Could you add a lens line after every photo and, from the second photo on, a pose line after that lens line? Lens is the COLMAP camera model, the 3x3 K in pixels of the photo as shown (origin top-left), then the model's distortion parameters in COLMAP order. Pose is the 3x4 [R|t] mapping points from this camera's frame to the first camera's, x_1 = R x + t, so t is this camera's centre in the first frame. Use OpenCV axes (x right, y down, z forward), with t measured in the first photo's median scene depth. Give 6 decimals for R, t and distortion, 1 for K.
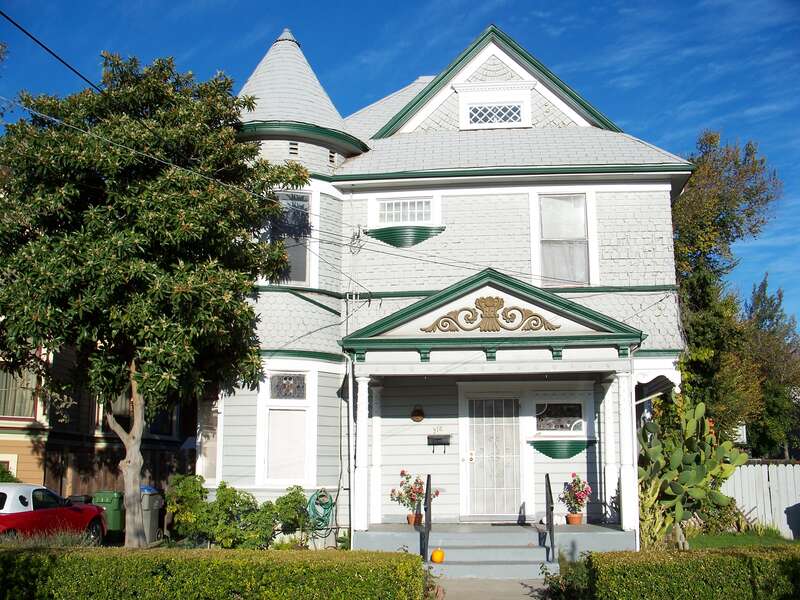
lens RADIAL K [[931.1, 0, 400.0], [0, 931.1, 300.0], [0, 0, 1]] dist [-0.274054, 0.418861]
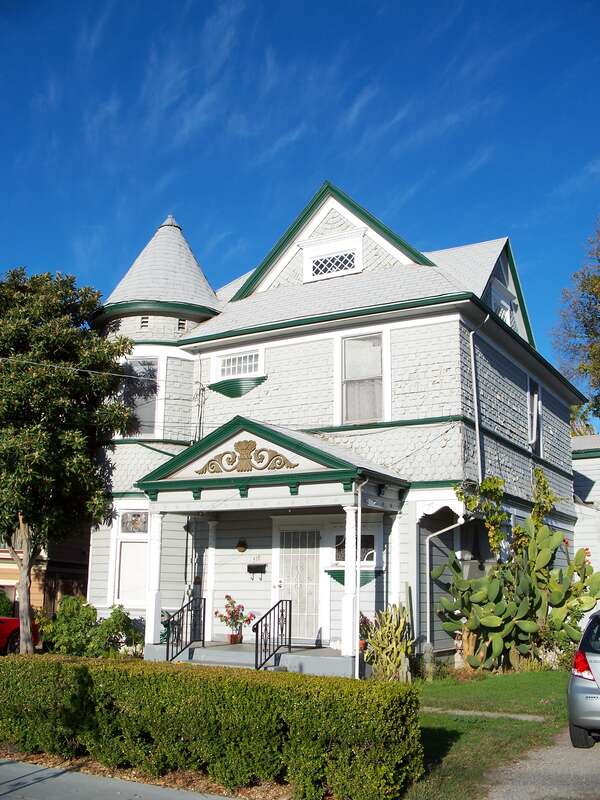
lens RADIAL K [[931.1, 0, 359.9], [0, 931.1, 399.7], [0, 0, 1]] dist [-0.274054, 0.418861]
pose [[0.915056, -0.074242, -0.396434, 0.610740], [0.062782, 0.997150, -0.041827, 0.002619], [0.398410, 0.013385, 0.917110, 0.028650]]
